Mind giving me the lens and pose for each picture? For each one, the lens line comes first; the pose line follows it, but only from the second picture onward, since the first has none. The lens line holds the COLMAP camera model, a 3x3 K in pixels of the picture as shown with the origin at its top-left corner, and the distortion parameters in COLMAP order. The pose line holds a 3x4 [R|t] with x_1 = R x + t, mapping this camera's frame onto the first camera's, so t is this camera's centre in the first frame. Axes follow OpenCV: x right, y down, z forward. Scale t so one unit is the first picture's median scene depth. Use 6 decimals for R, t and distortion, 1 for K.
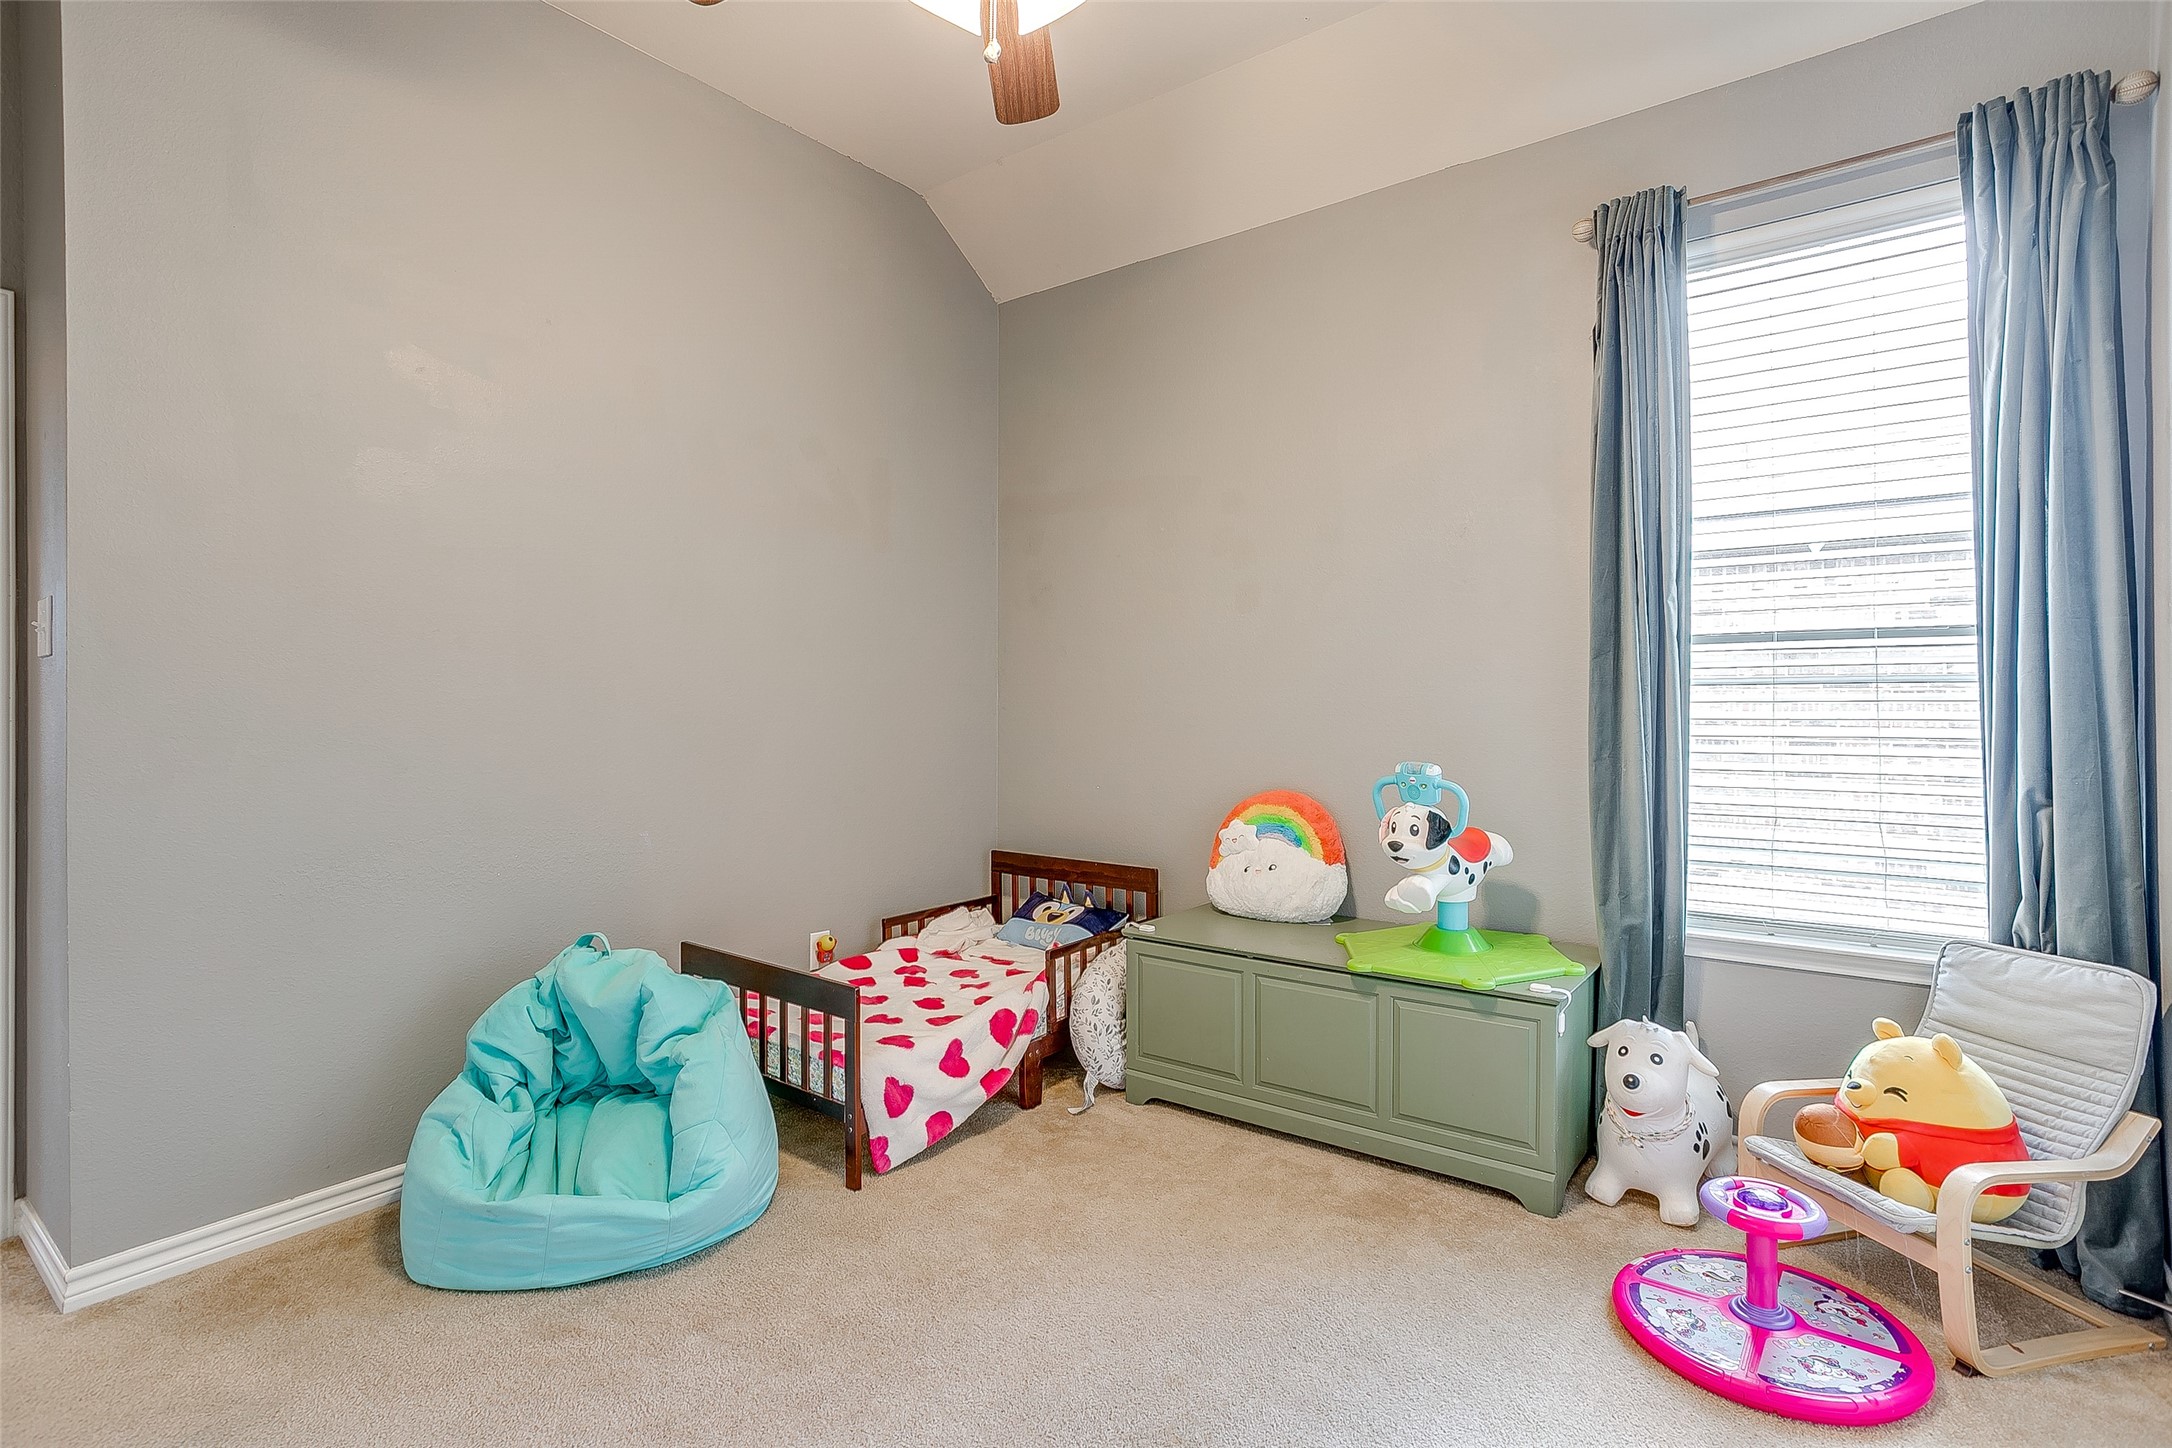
lens RADIAL K [[1076.1, 0, 1091.1], [0, 1076.1, 711.5], [0, 0, 1]] dist [-0.056826, 0.032967]
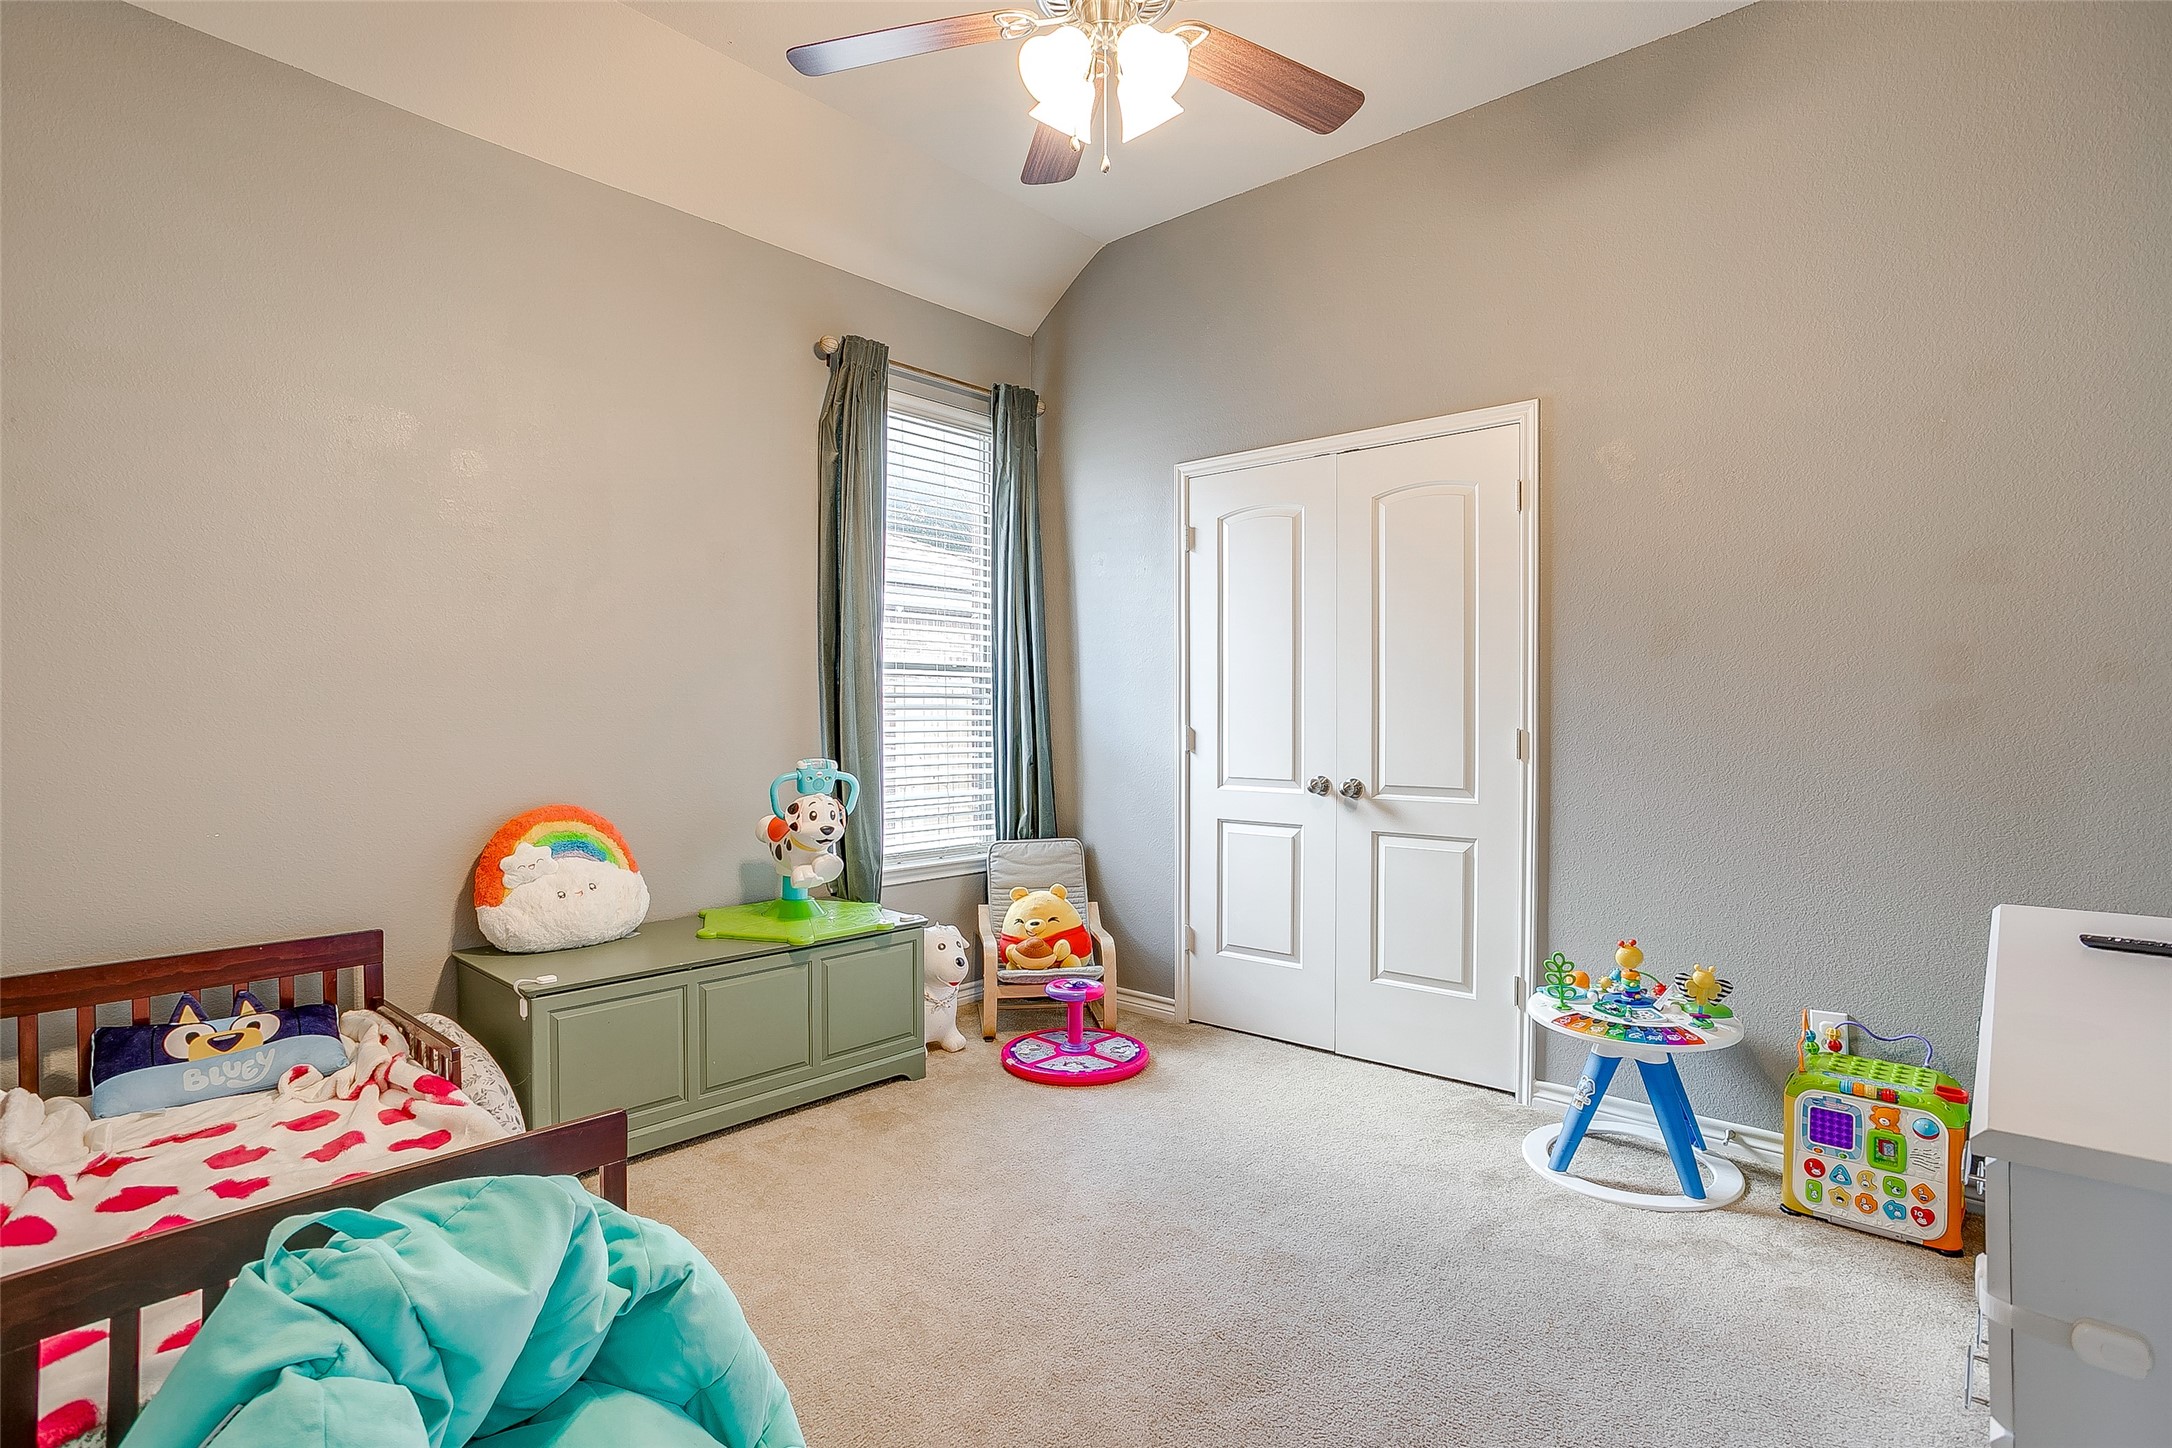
lens RADIAL K [[1076.1, 0, 1091.1], [0, 1076.1, 711.5], [0, 0, 1]] dist [-0.056826, 0.032967]
pose [[0.072029, 0.000148, 0.997403, -0.869659], [0.005369, 0.999985, -0.000536, -0.003267], [-0.997388, 0.005394, 0.072027, 0.615759]]
